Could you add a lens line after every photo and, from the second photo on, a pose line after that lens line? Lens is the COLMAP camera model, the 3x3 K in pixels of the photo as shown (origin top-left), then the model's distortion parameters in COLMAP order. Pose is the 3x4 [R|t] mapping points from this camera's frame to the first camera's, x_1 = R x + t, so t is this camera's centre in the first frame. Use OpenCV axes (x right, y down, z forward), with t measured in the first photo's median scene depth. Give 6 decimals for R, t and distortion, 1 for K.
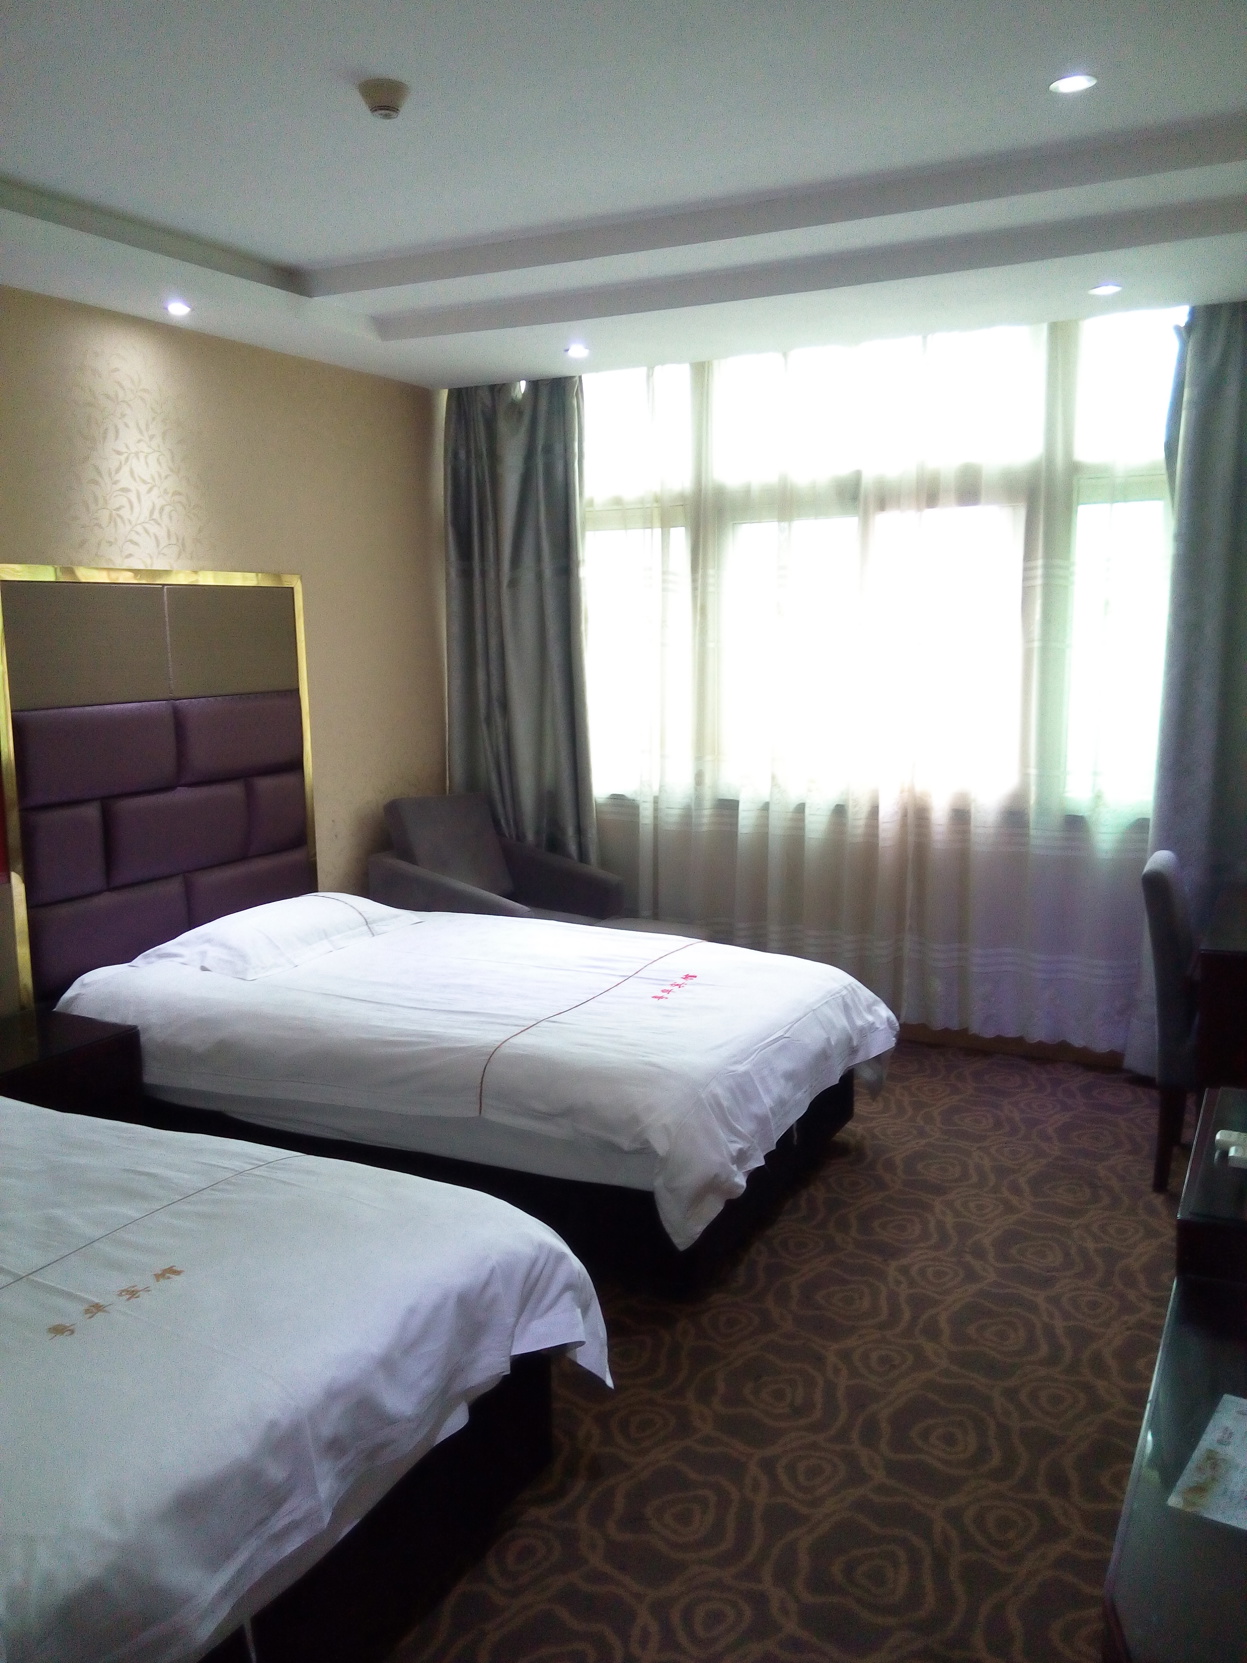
lens RADIAL K [[1409.0, 0, 624.8], [0, 1409.0, 835.2], [0, 0, 1]] dist [0.160271, -0.246114]
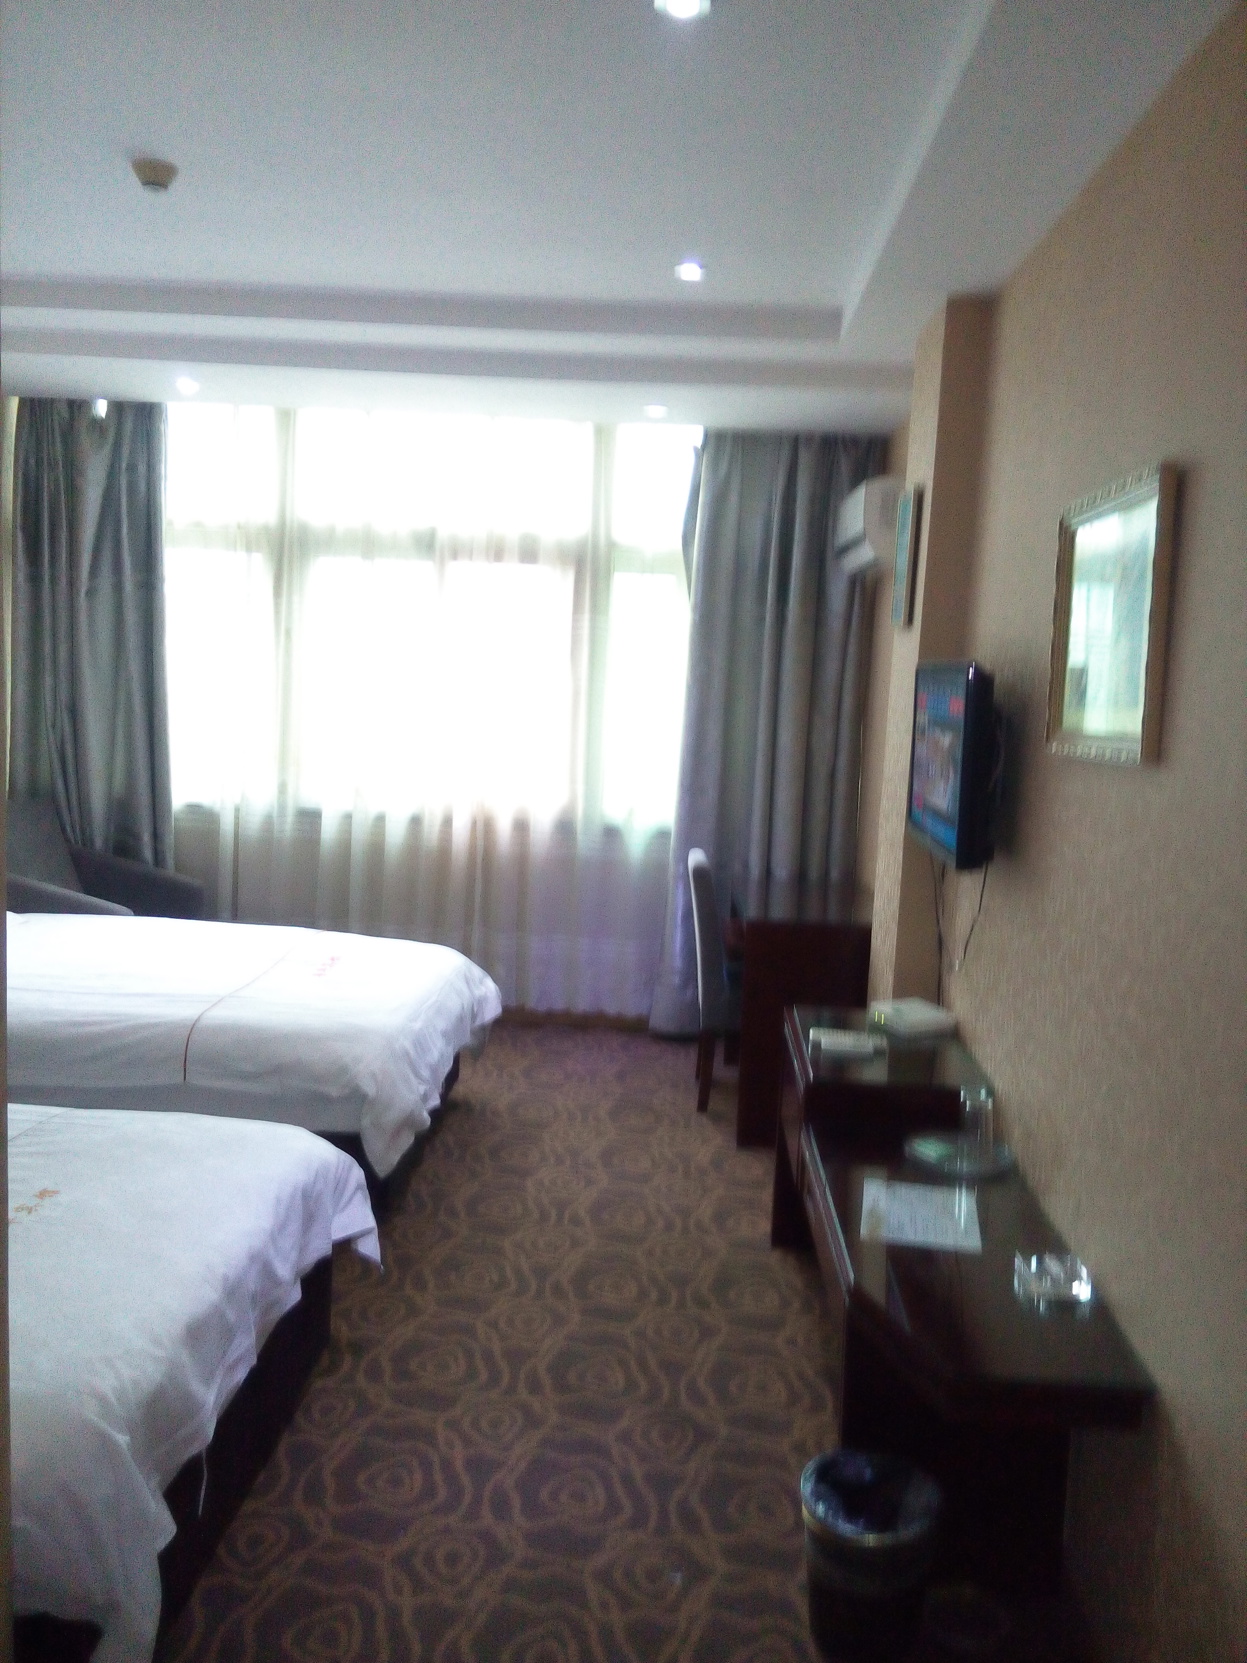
lens RADIAL K [[1409.0, 0, 624.8], [0, 1409.0, 835.2], [0, 0, 1]] dist [0.160271, -0.246114]
pose [[0.910503, 0.009713, 0.413389, -0.193852], [-0.000367, 0.999743, -0.022683, 0.024378], [-0.413503, 0.020501, 0.910272, -0.119521]]
